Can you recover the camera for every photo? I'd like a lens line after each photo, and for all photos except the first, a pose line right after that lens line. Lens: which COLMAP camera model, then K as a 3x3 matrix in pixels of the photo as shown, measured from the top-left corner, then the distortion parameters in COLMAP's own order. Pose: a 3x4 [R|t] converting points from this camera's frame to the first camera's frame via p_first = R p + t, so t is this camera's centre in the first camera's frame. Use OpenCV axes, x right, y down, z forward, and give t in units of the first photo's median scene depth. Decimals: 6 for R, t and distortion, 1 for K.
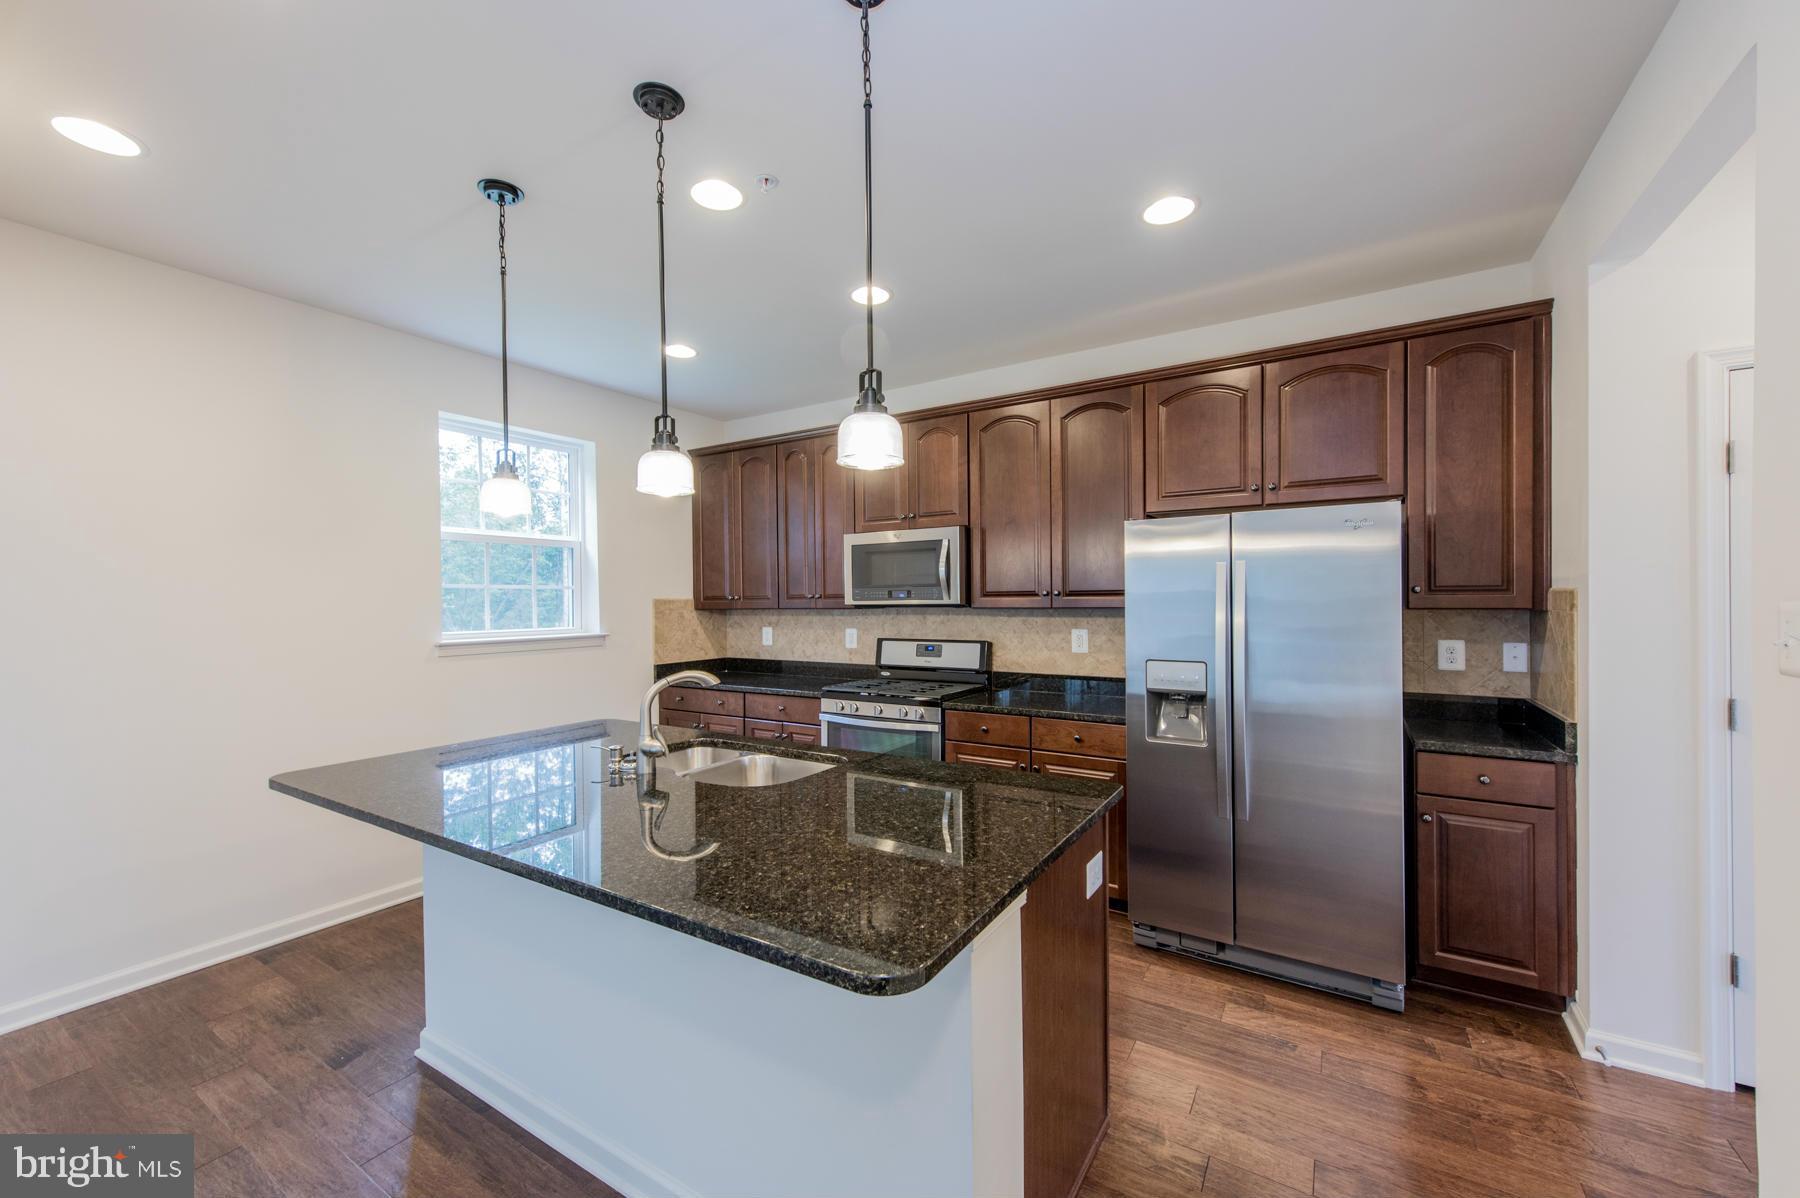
lens RADIAL K [[707.1, 0, 919.9], [0, 707.1, 593.7], [0, 0, 1]] dist [0.001963, 0.000094]
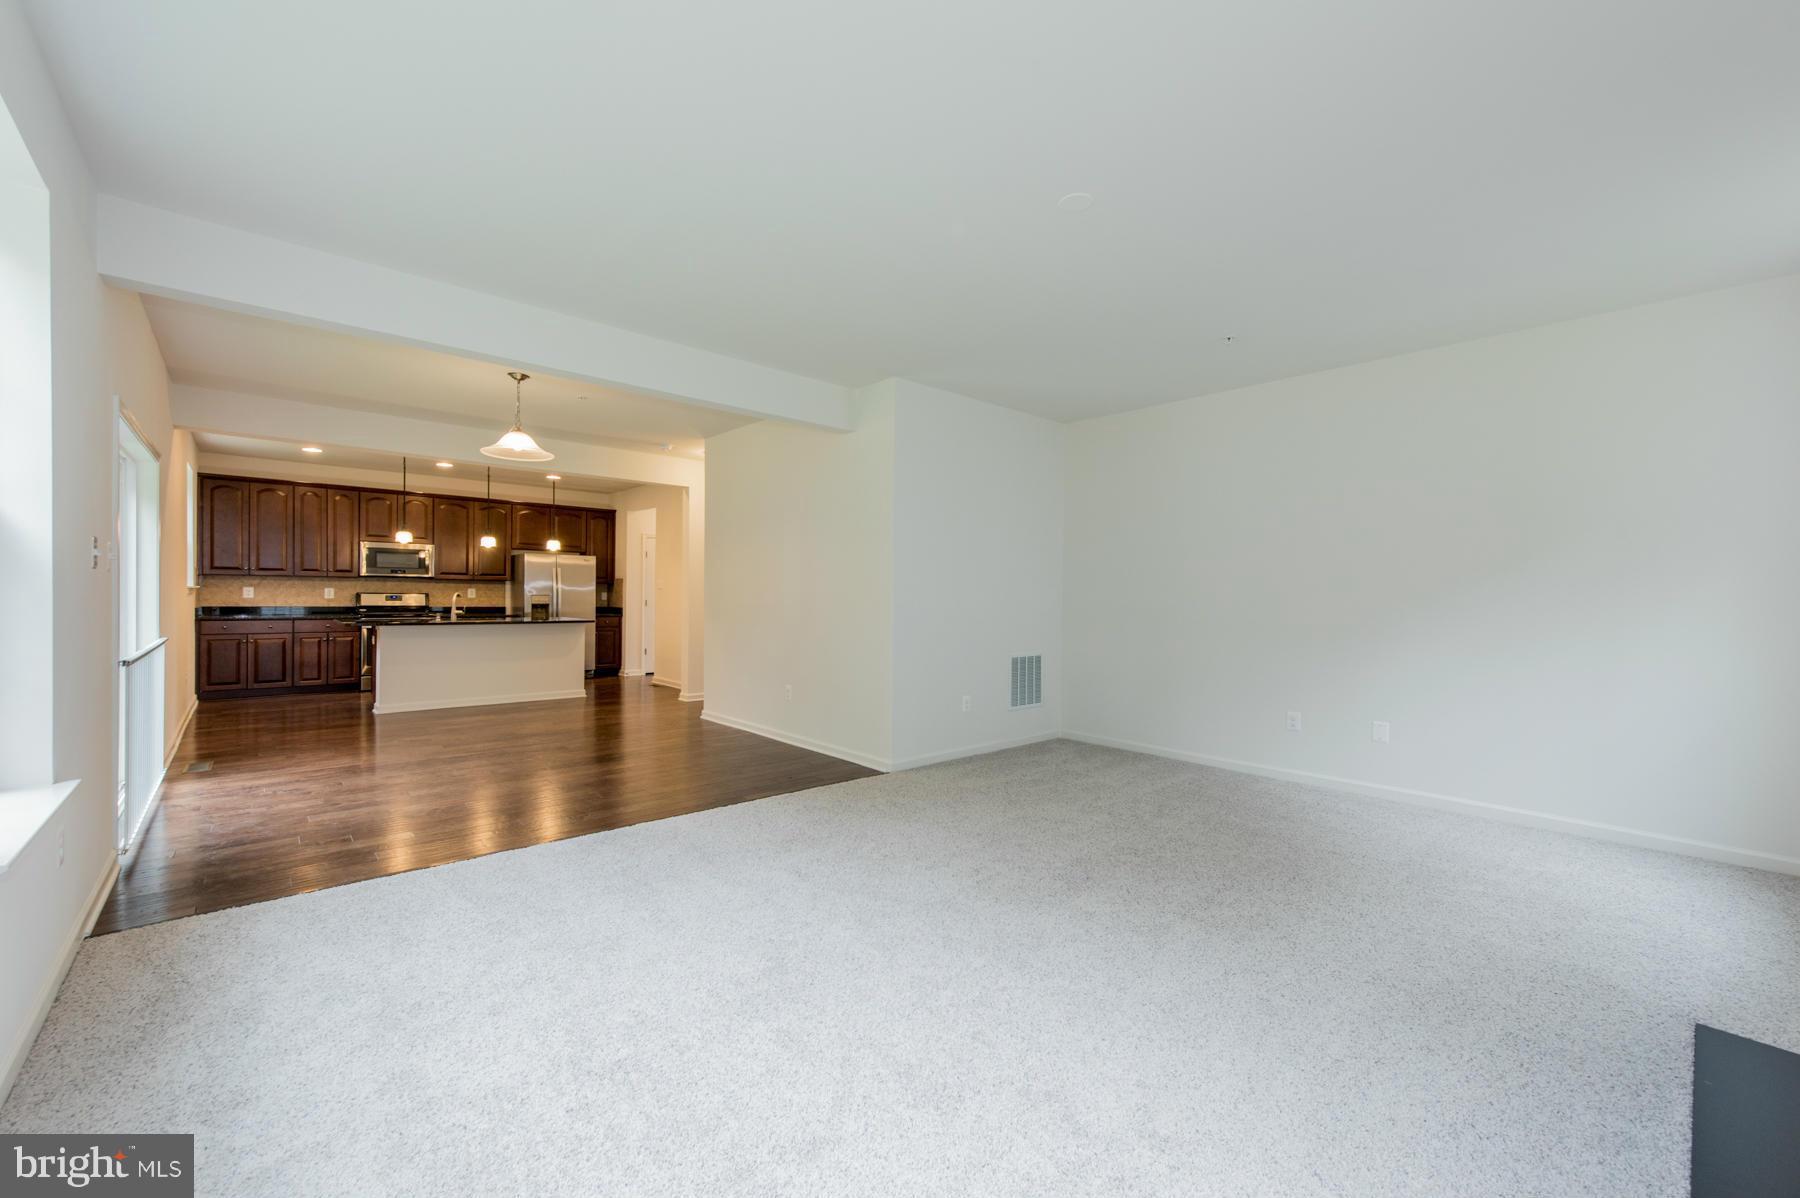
lens RADIAL K [[706.5, 0, 900.0], [0, 706.5, 599.0], [0, 0, 1]] dist [-0.001181, -0.000095]
pose [[0.276502, 0.006474, 0.960992, -1.650639], [-0.022802, 0.999740, -0.000175, 0.048142], [-0.960743, -0.021864, 0.276578, -1.099259]]
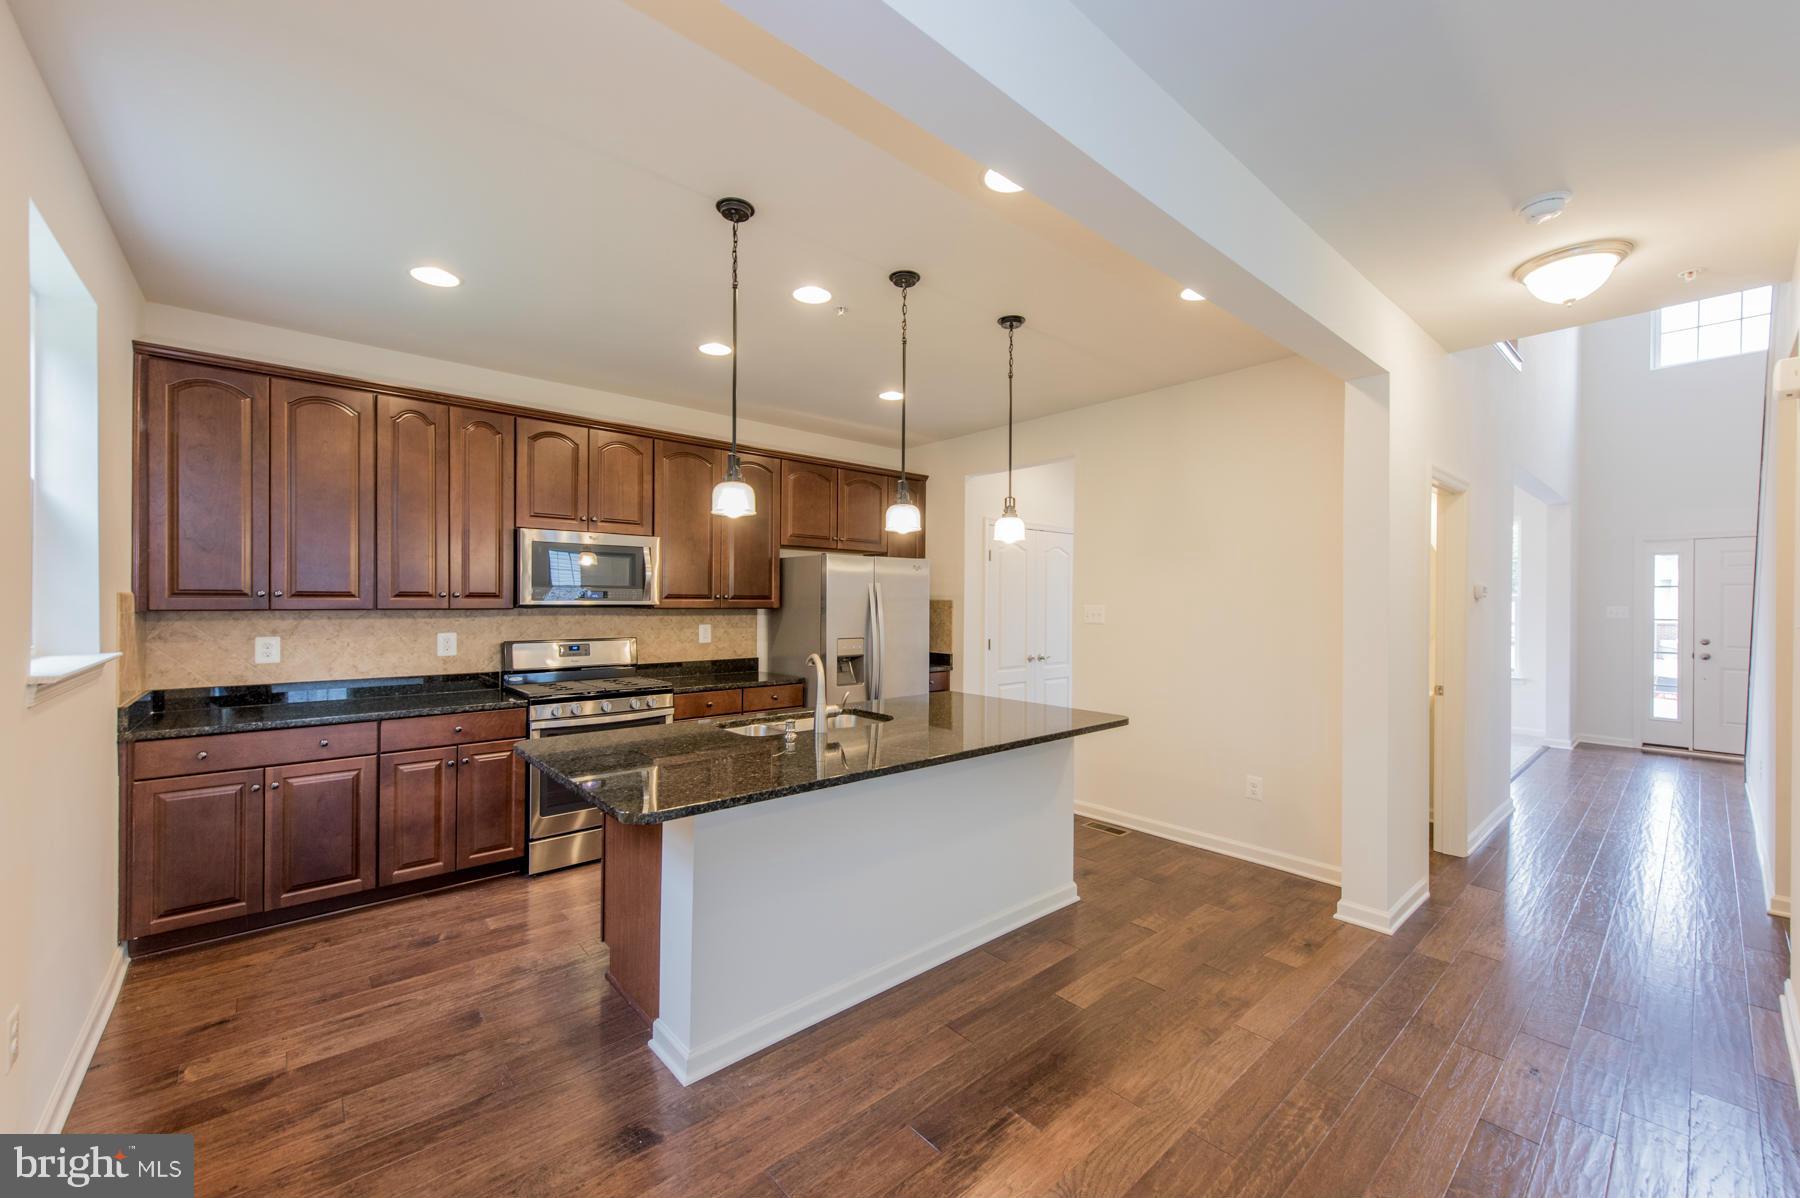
lens RADIAL K [[693.1, 0, 900.0], [0, 693.1, 599.0], [0, 0, 1]] dist [0.001006, -0.000015]
pose [[0.291406, 0.012233, 0.956521, -0.818407], [-0.016051, 0.999840, -0.007897, 0.006673], [-0.956465, -0.013052, 0.291556, 0.257129]]
